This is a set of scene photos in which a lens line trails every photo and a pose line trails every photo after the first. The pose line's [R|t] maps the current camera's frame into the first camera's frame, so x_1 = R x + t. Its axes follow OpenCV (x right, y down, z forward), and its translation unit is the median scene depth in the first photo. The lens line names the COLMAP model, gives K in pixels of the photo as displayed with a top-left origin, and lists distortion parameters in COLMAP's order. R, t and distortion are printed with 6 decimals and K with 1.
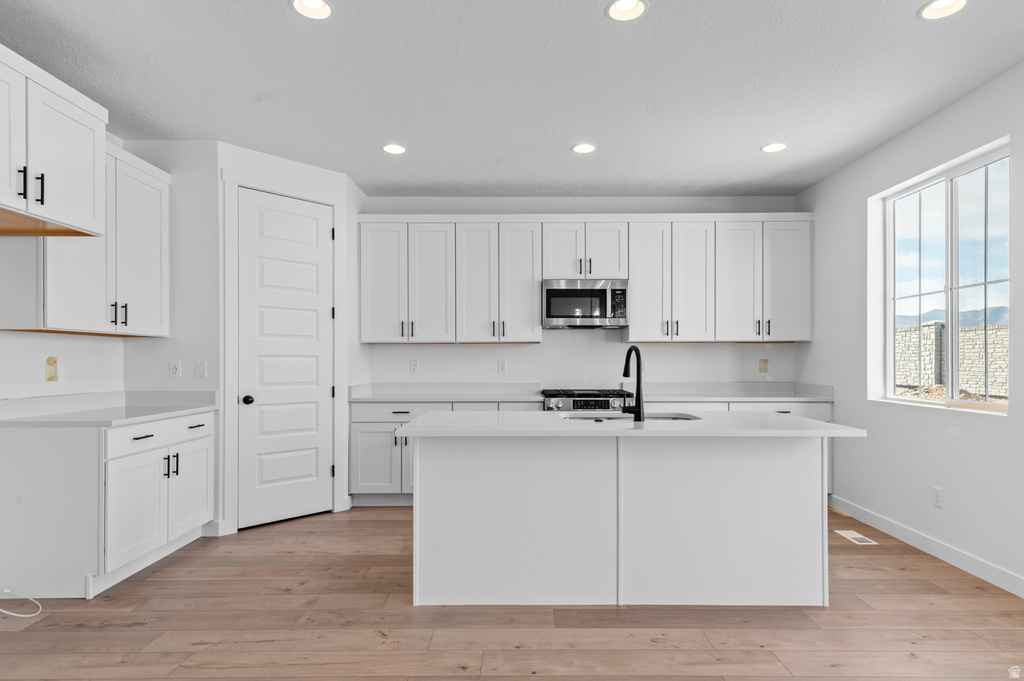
lens RADIAL K [[540.7, 0, 524.5], [0, 540.7, 361.8], [0, 0, 1]] dist [0.017092, -0.002698]
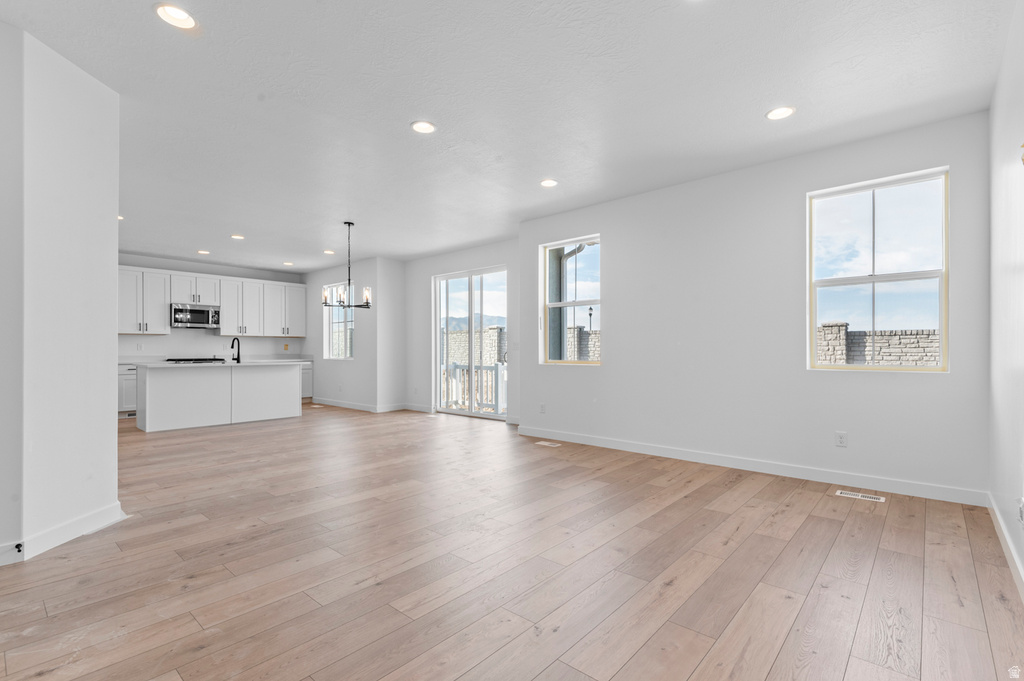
lens RADIAL K [[471.4, 0, 525.8], [0, 471.4, 348.0], [0, 0, 1]] dist [0.002003, 0.000242]
pose [[0.648990, 0.005632, 0.760776, -0.465392], [0.005362, 0.999914, -0.011977, 0.044036], [-0.760778, 0.011852, 0.648904, -1.186043]]
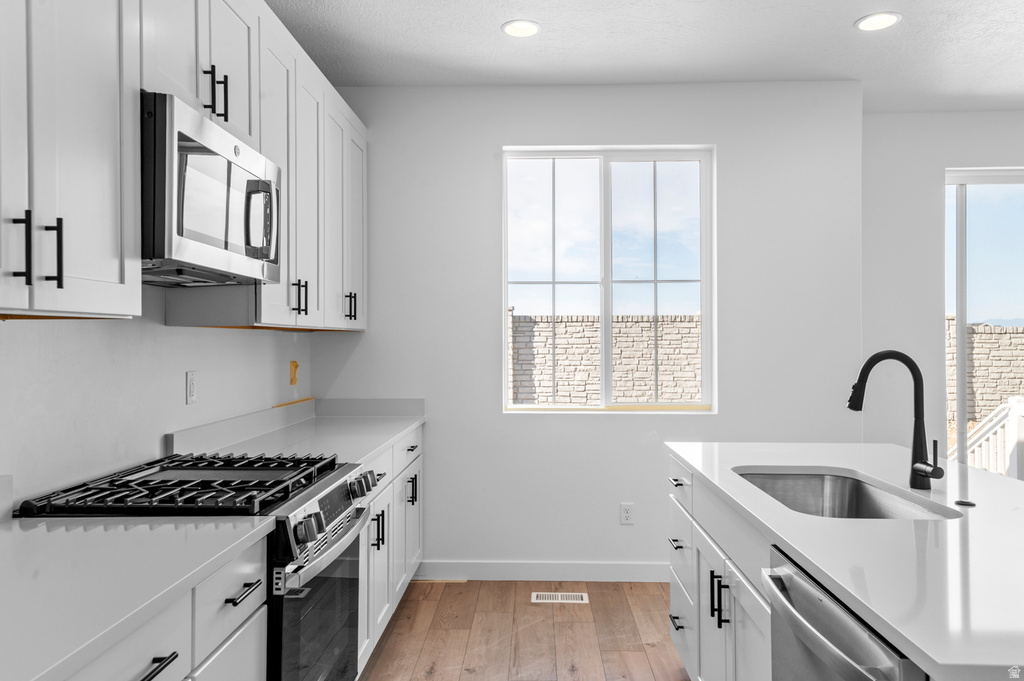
lens RADIAL K [[753.5, 0, 511.7], [0, 753.5, 340.3], [0, 0, 1]] dist [0.006258, -0.003423]
pose [[0.032096, 0.001250, 0.999484, -0.370232], [0.007975, 0.999967, -0.001506, -0.027811], [-0.999453, 0.008019, 0.032085, 0.876758]]
